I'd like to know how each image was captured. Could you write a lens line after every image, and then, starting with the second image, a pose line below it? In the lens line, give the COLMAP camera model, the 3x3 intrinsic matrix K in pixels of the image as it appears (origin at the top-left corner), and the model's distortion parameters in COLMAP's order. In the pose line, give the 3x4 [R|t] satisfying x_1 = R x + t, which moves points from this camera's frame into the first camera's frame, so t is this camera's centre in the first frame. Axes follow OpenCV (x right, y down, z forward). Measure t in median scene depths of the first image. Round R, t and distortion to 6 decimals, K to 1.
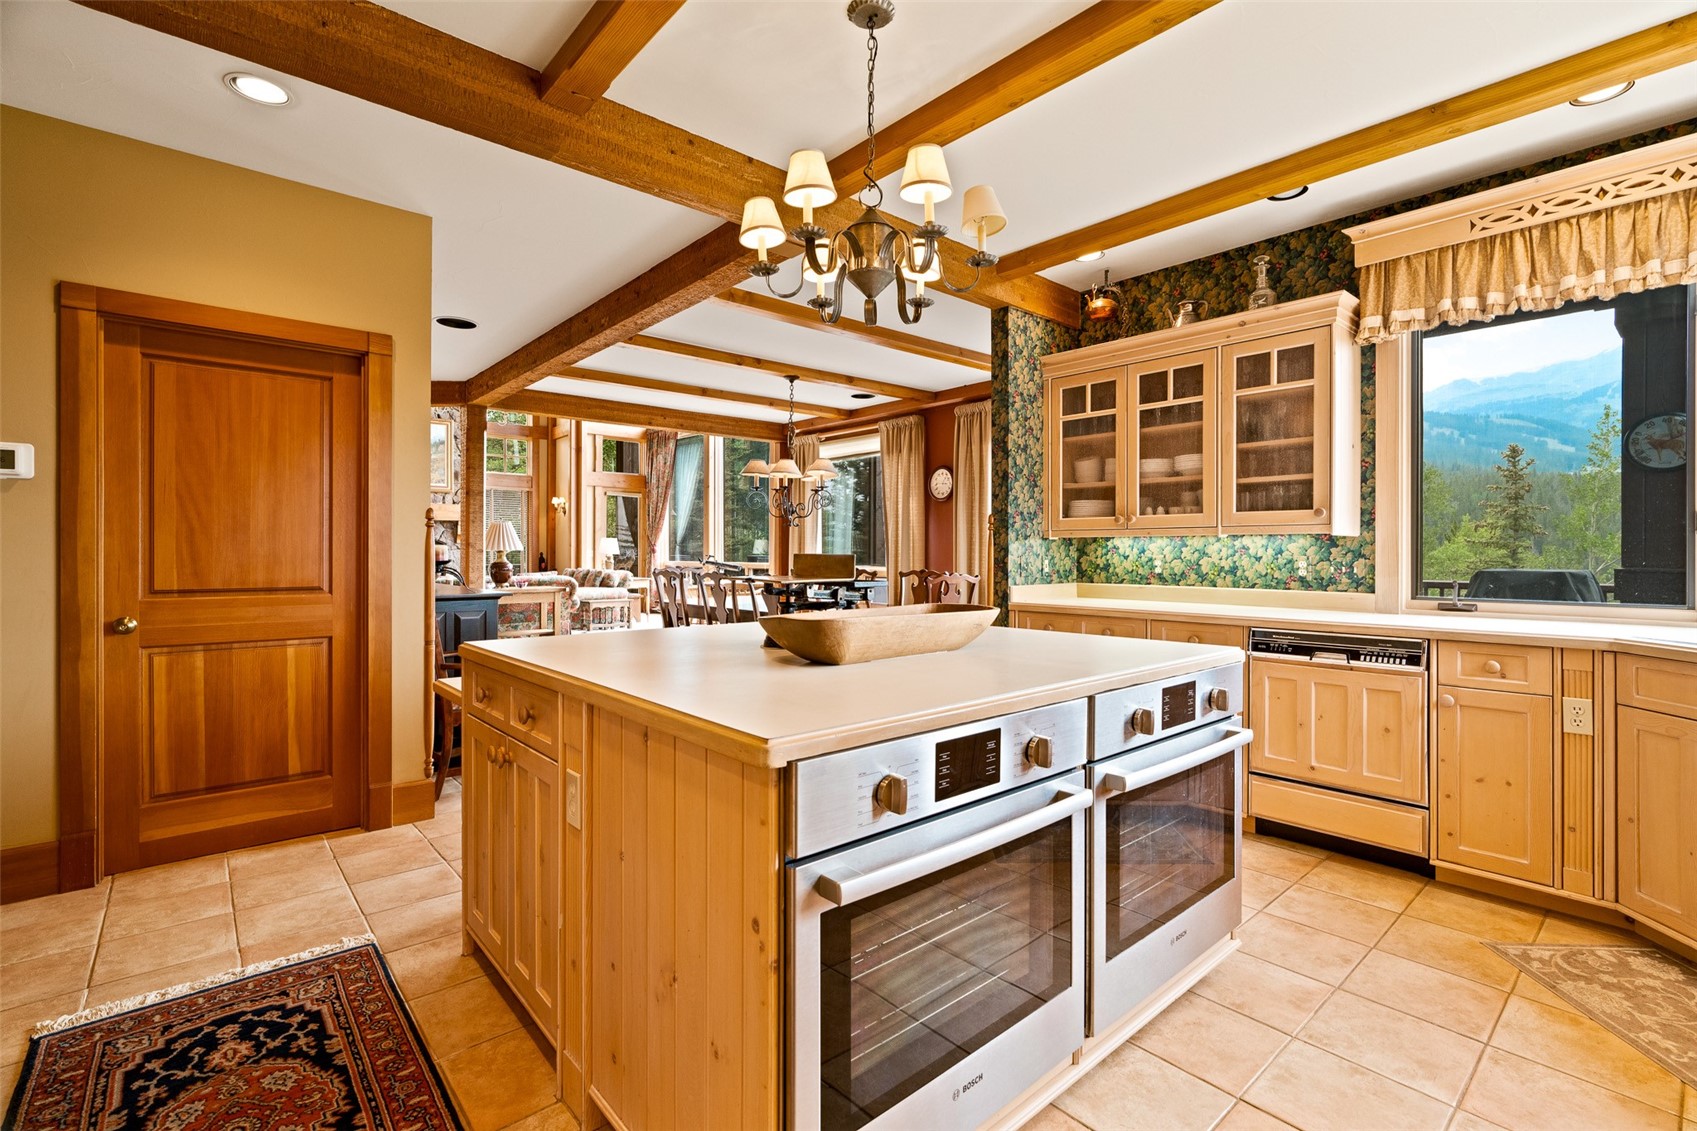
lens RADIAL K [[767.0, 0, 848.4], [0, 767.0, 551.3], [0, 0, 1]] dist [-0.015702, 0.006386]
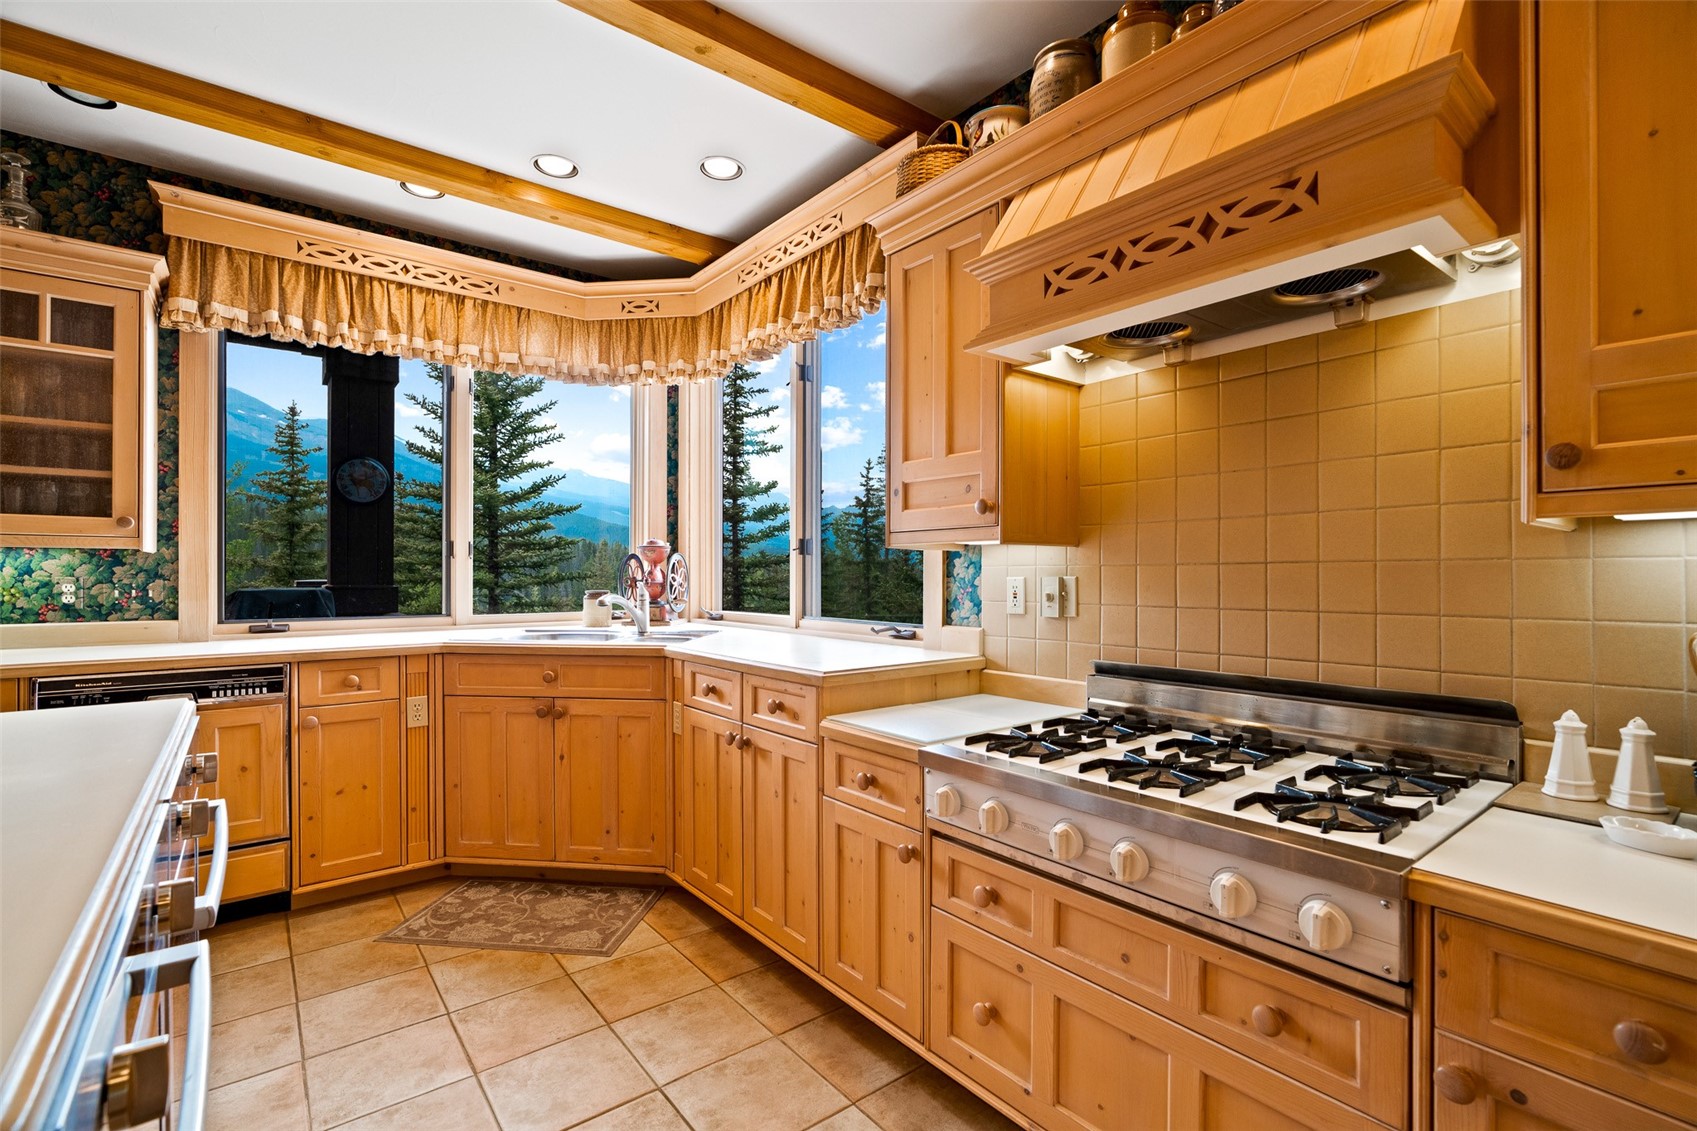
lens RADIAL K [[767.0, 0, 850.7], [0, 767.0, 573.2], [0, 0, 1]] dist [-0.015702, 0.006386]
pose [[0.039796, -0.003432, 0.999202, -0.149835], [-0.002458, 0.999991, 0.003533, -0.002398], [-0.999205, -0.002596, 0.039787, 0.220560]]
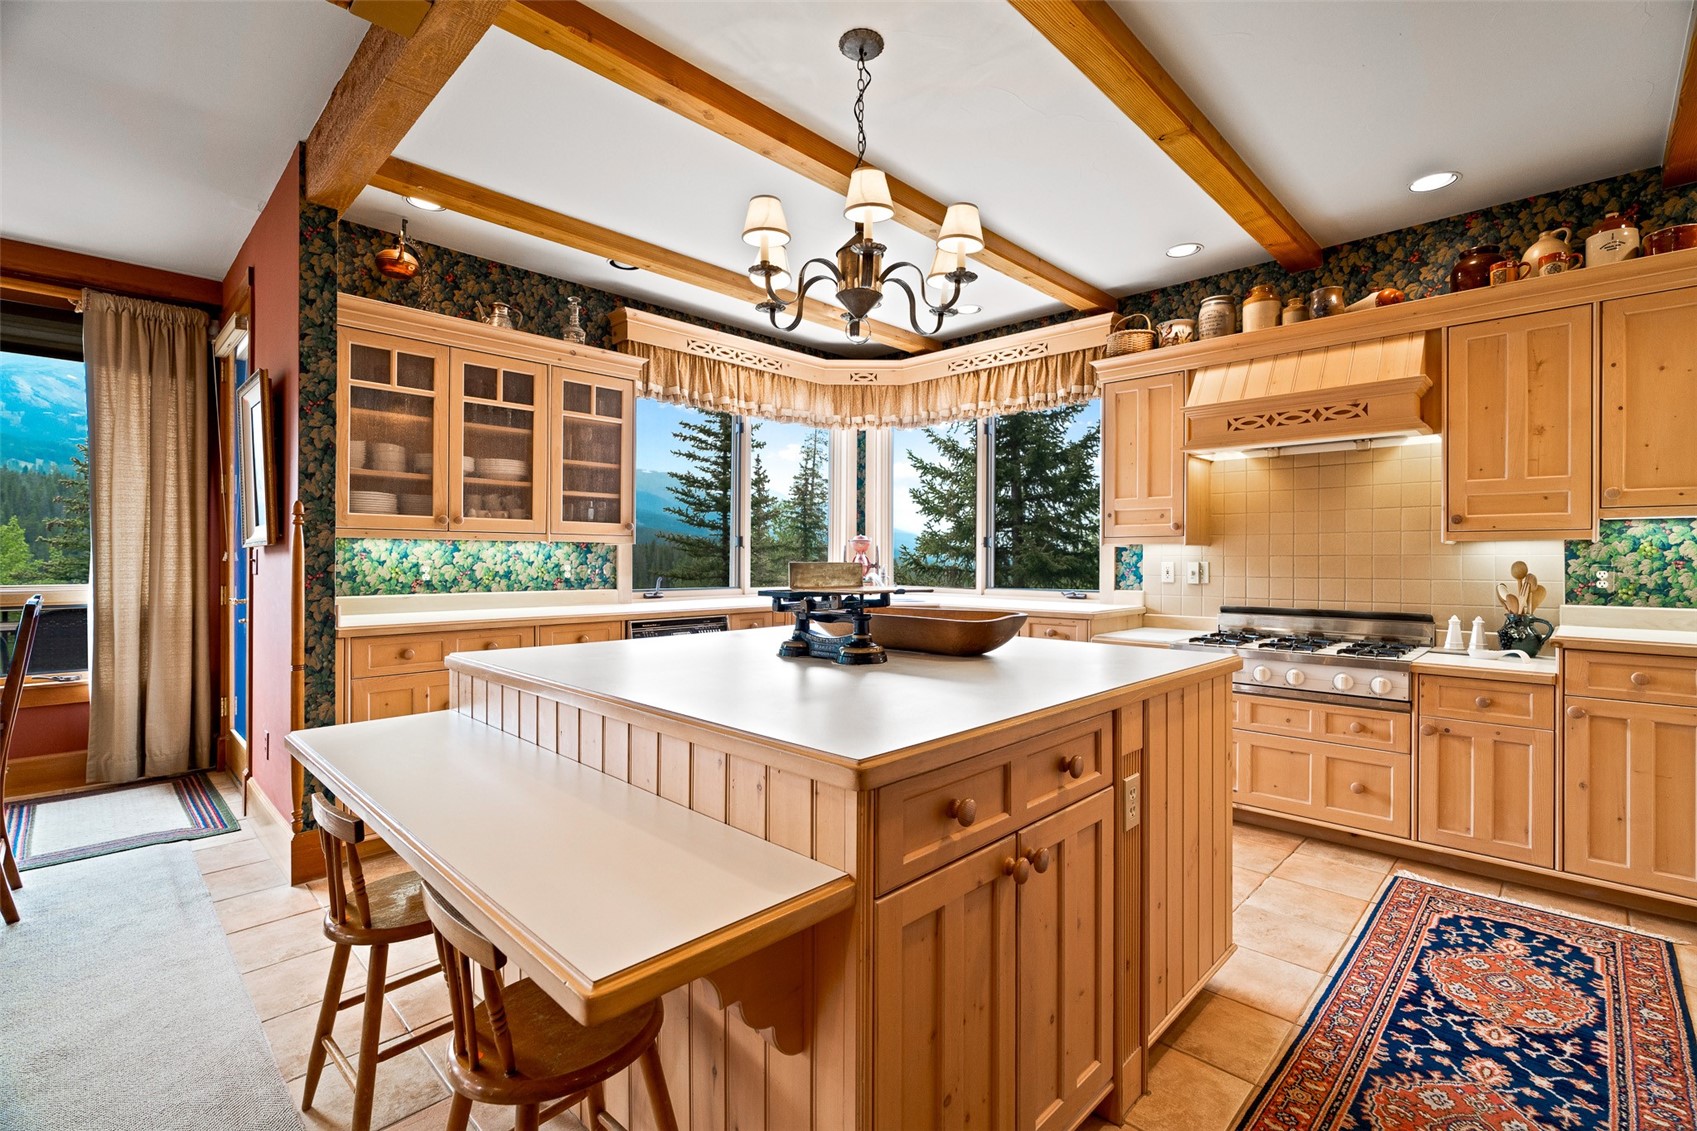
lens RADIAL K [[767.0, 0, 836.8], [0, 767.0, 558.7], [0, 0, 1]] dist [-0.015702, 0.006386]
pose [[-0.081723, -0.004612, 0.996644, -0.704671], [-0.005827, 0.999974, 0.004149, -0.004612], [-0.996638, -0.005468, -0.081748, 0.788225]]
